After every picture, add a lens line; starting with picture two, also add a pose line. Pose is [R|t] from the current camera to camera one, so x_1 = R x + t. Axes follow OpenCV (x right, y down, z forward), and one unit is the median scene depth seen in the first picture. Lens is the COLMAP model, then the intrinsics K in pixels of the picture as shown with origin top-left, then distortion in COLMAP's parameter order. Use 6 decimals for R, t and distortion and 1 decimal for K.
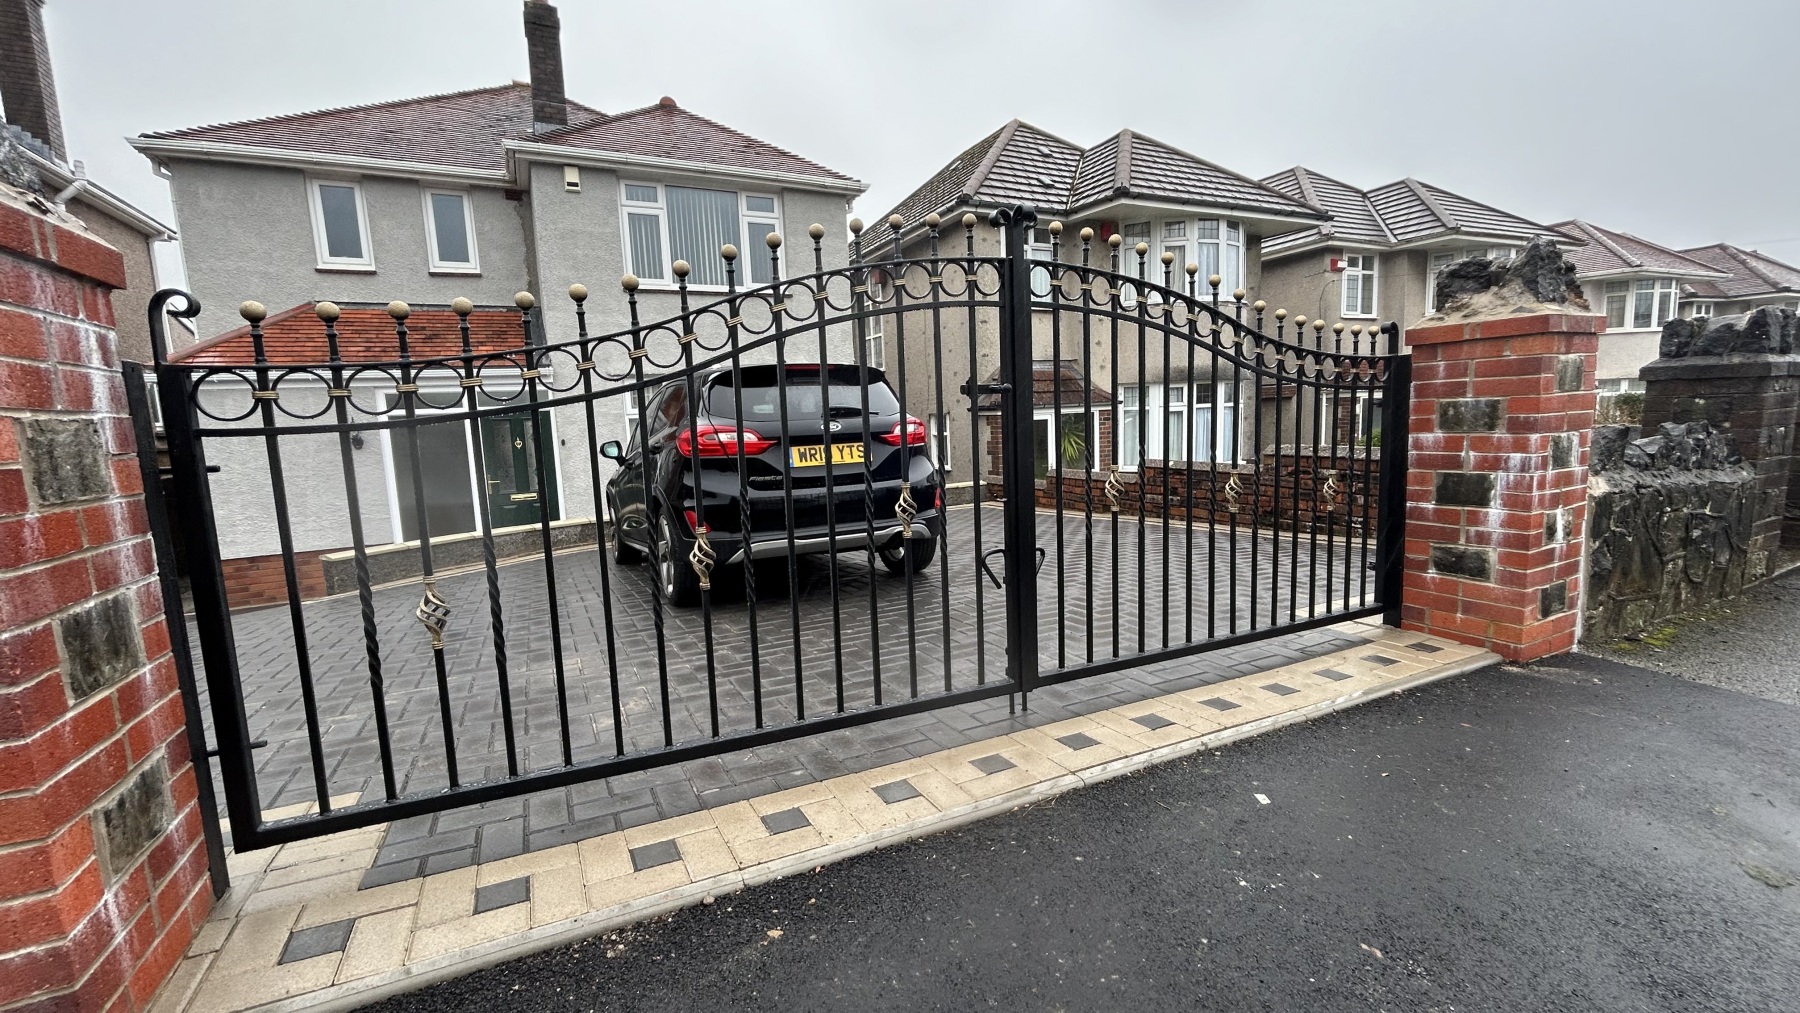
lens RADIAL K [[720.3, 0, 900.0], [0, 720.3, 506.5], [0, 0, 1]] dist [0.001641, 0.000029]
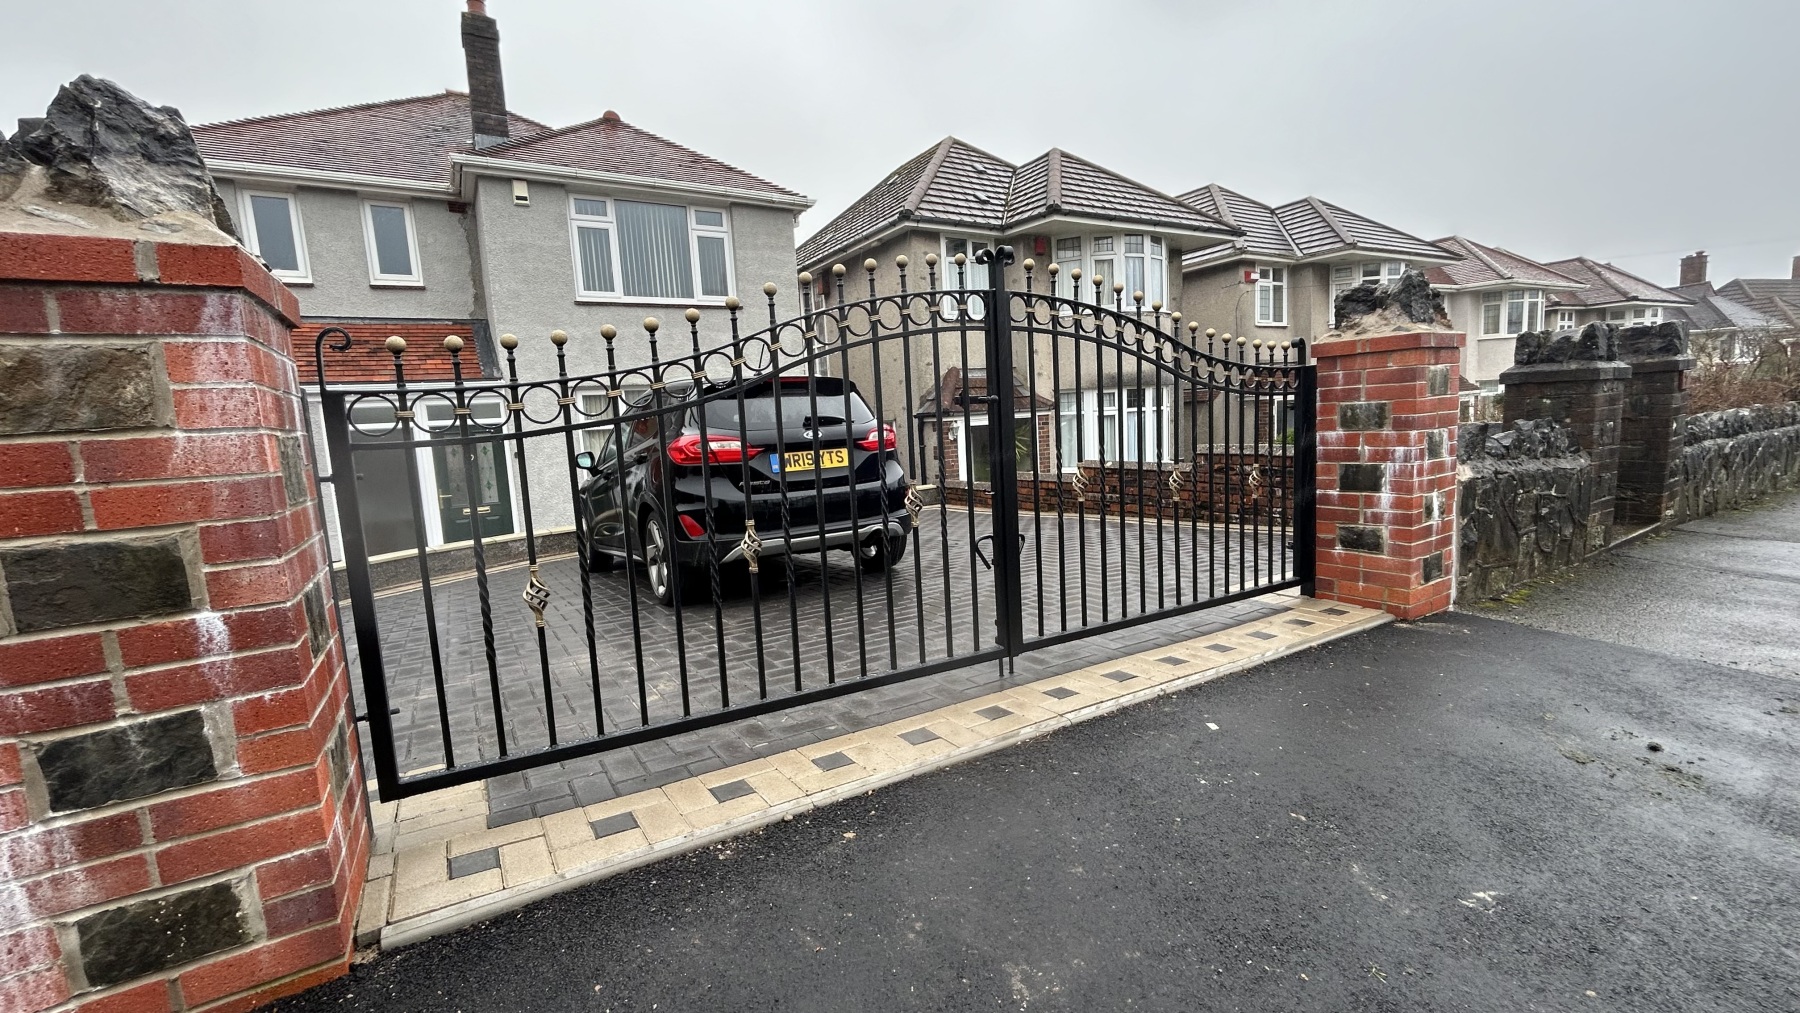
lens RADIAL K [[720.3, 0, 900.0], [0, 720.3, 506.5], [0, 0, 1]] dist [0.001641, 0.000029]
pose [[0.996003, -0.025131, 0.085716, -0.074967], [0.025982, 0.999623, -0.008824, 0.013001], [-0.085462, 0.011015, 0.996281, -0.112920]]
